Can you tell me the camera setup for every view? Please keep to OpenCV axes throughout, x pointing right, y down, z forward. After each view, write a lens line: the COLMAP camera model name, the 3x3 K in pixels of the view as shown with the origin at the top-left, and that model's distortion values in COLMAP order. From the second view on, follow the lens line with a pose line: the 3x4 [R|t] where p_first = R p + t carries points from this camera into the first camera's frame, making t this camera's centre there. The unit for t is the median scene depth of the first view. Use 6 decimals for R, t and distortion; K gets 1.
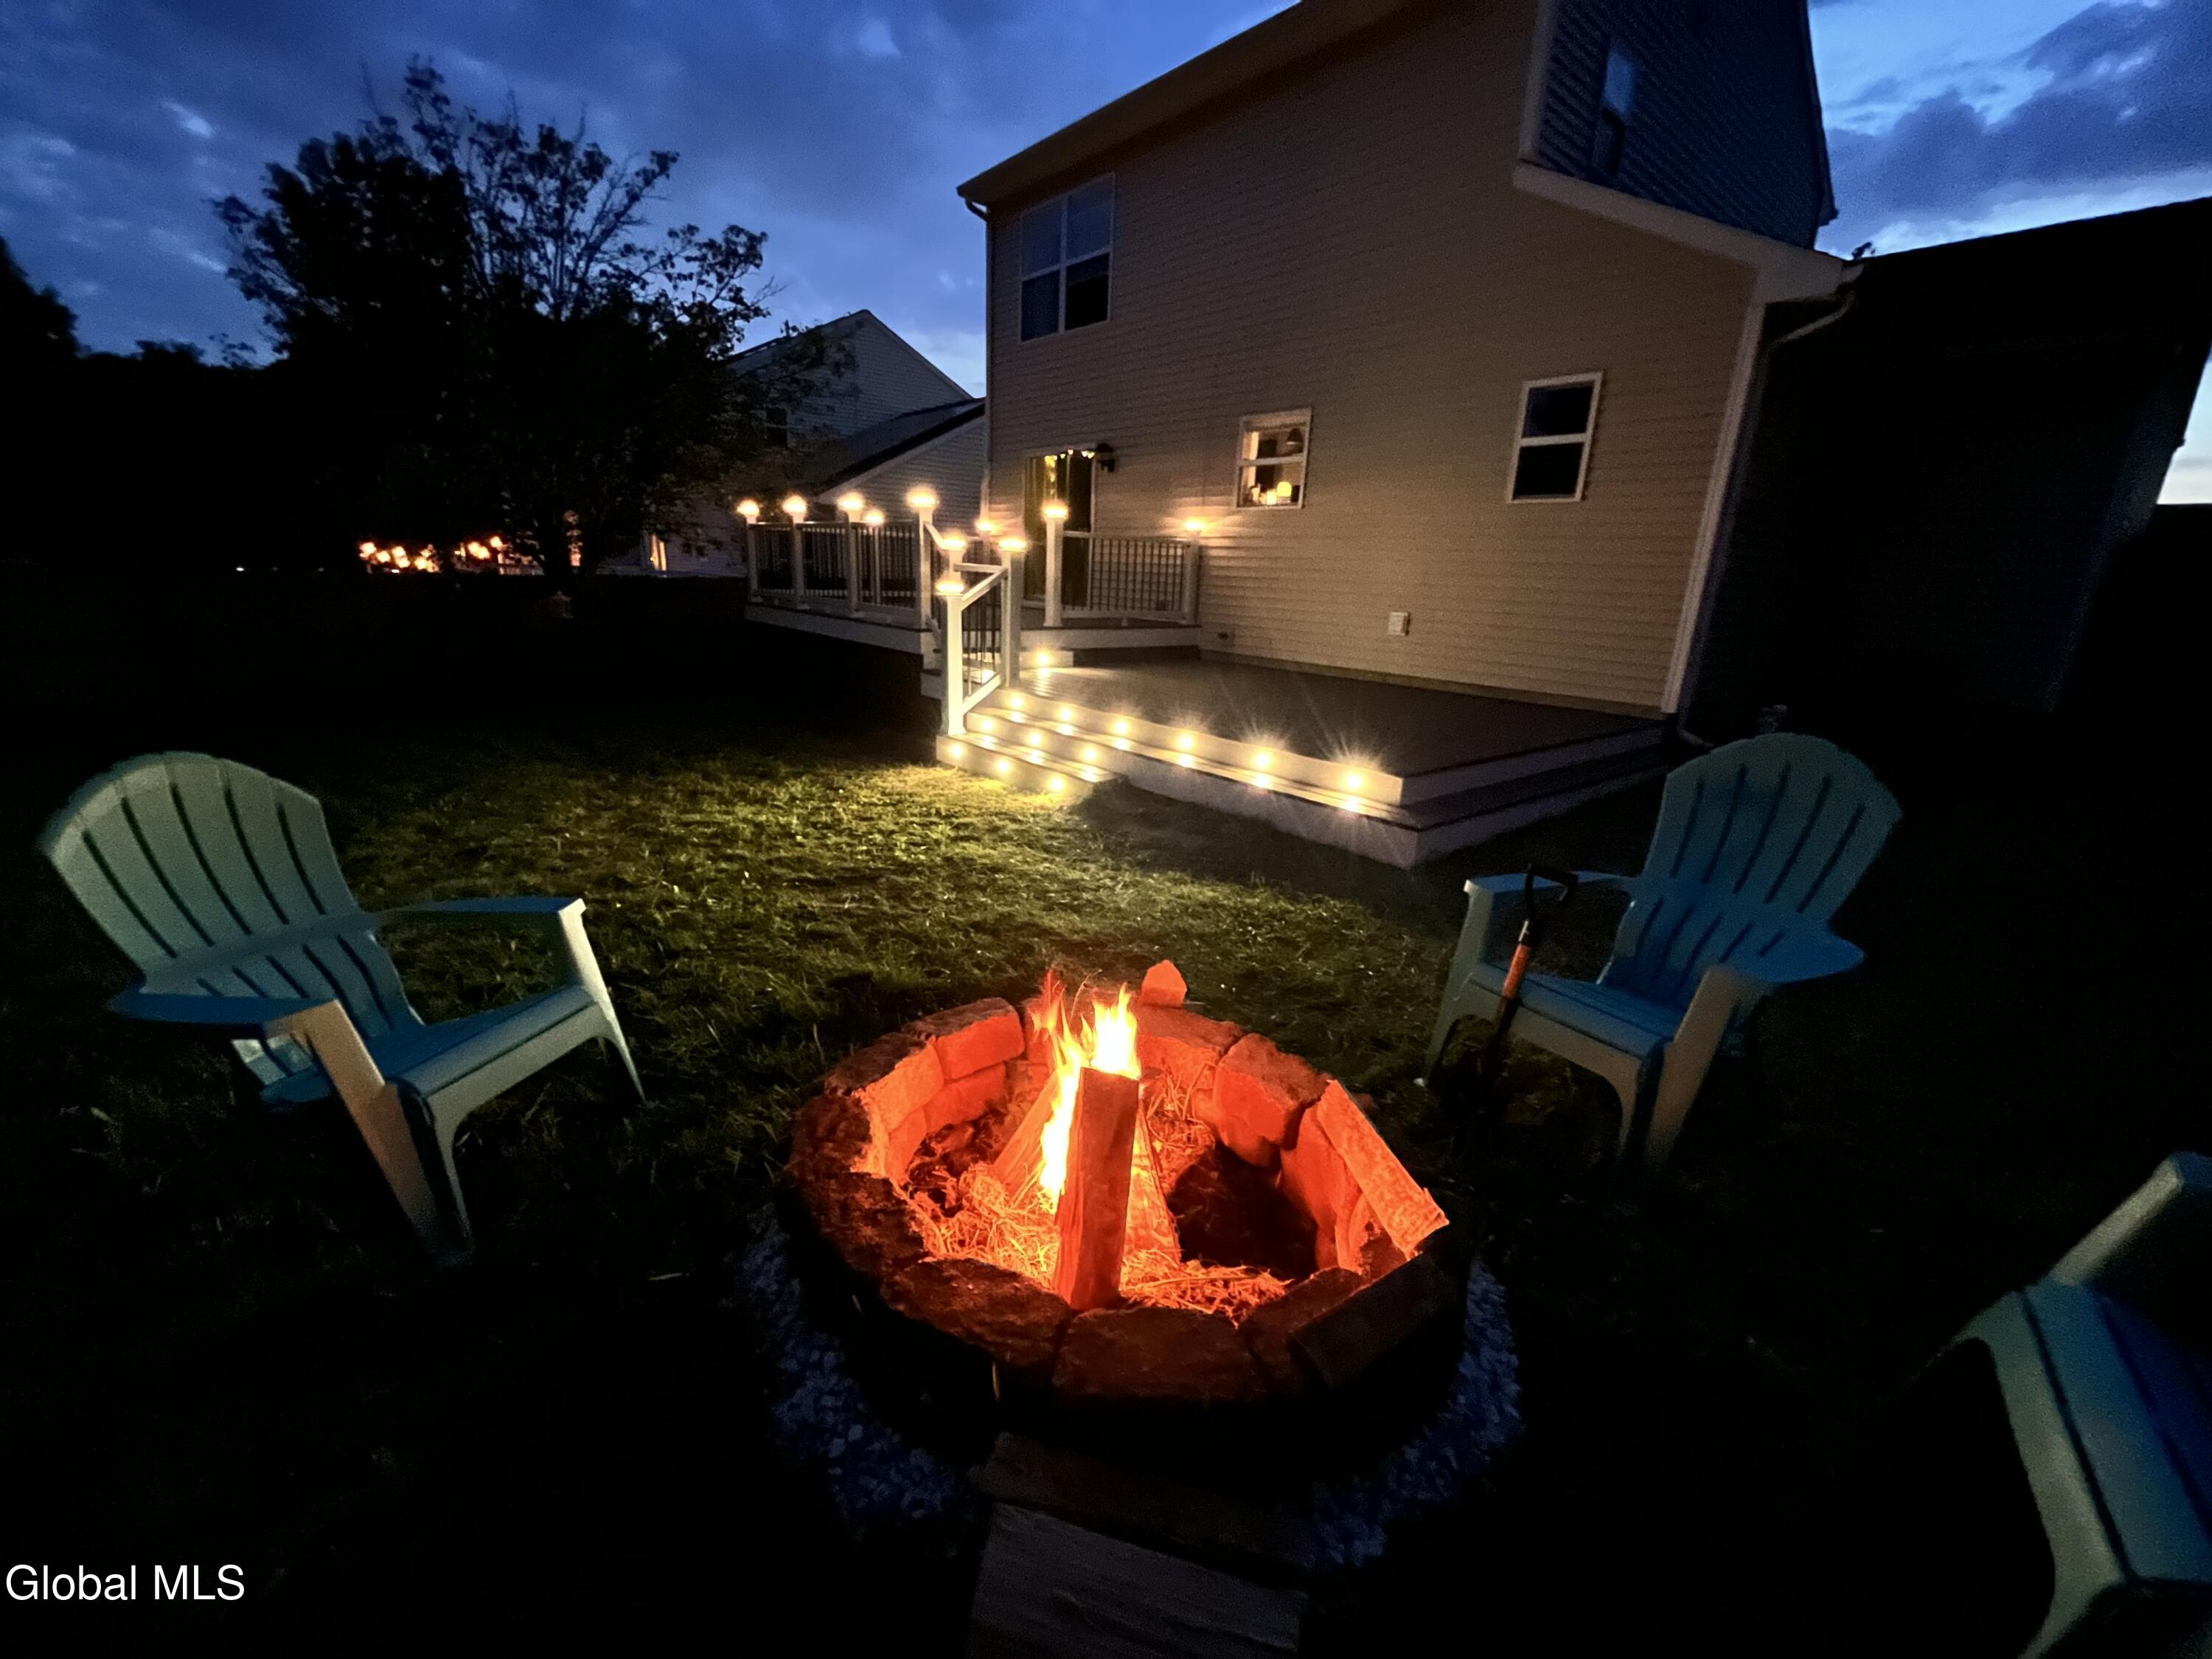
lens RADIAL K [[901.0, 0, 1100.1], [0, 901.0, 838.9], [0, 0, 1]] dist [-0.004108, -0.000593]
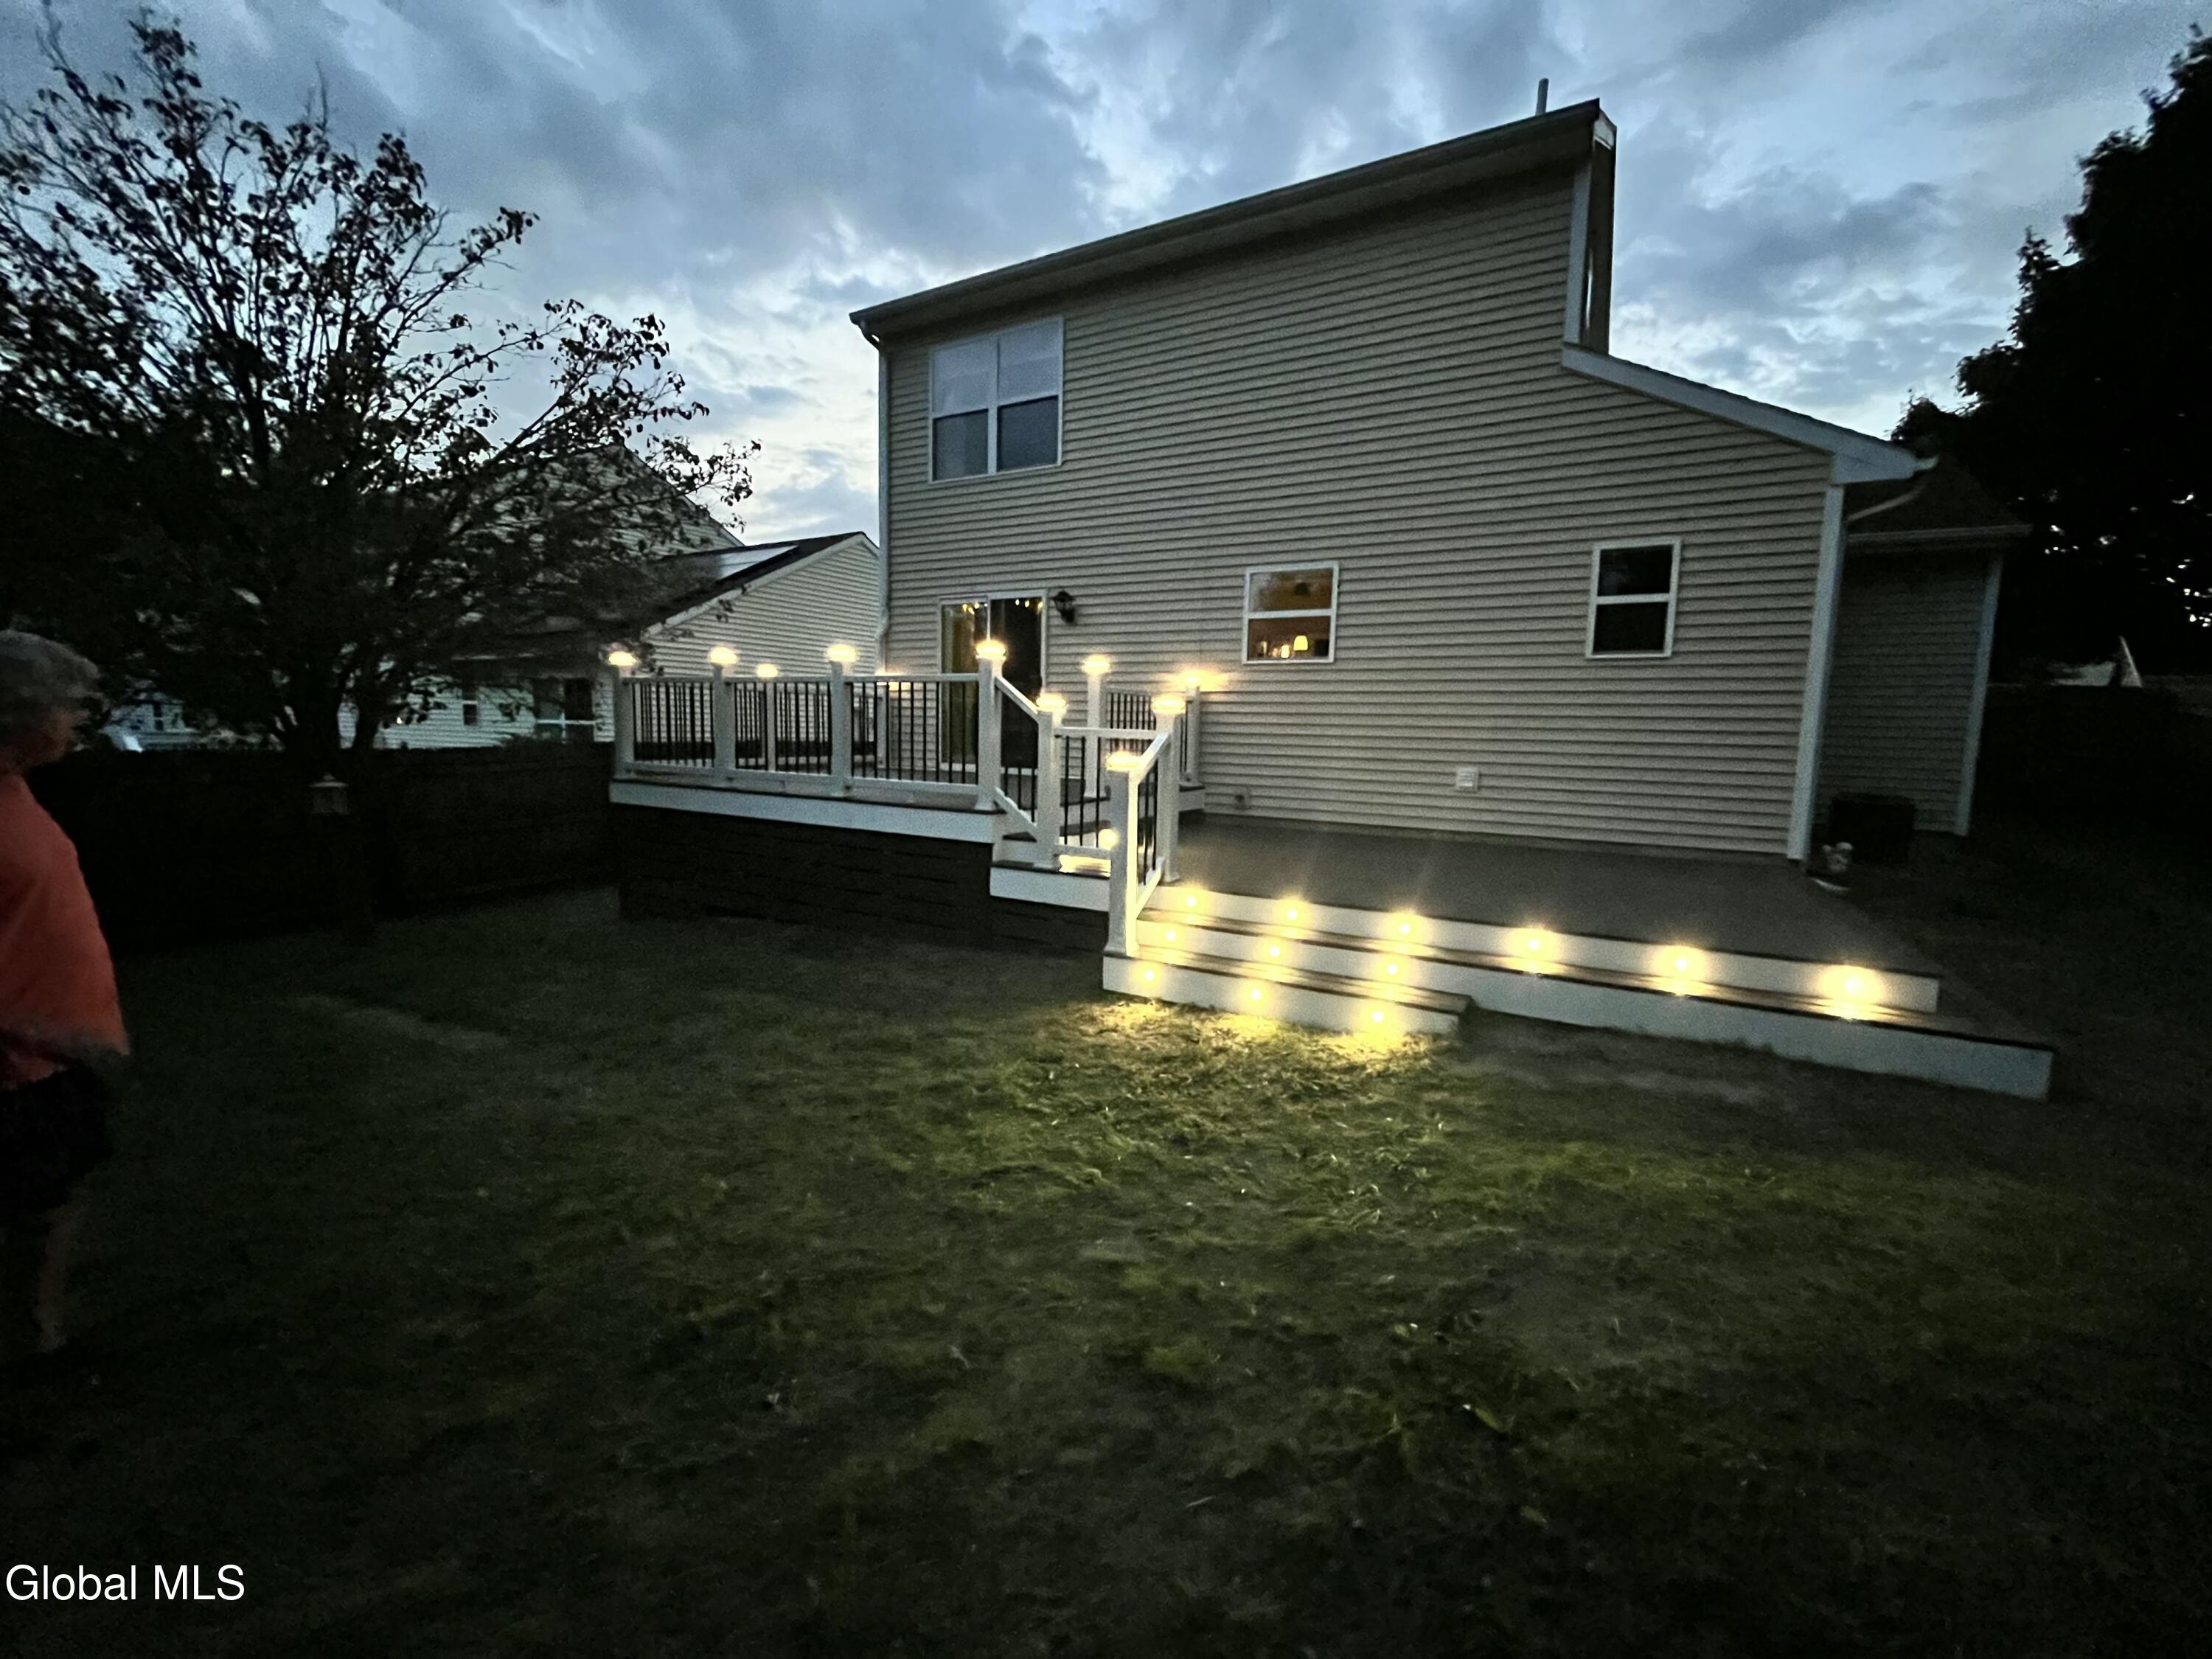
lens RADIAL K [[901.0, 0, 1104.0], [0, 901.0, 833.5], [0, 0, 1]] dist [-0.004108, -0.000593]
pose [[0.939485, -0.058370, 0.337580, -0.360606], [0.112732, 0.983174, -0.143737, -0.091711], [-0.323510, 0.173095, 0.930258, 0.257691]]
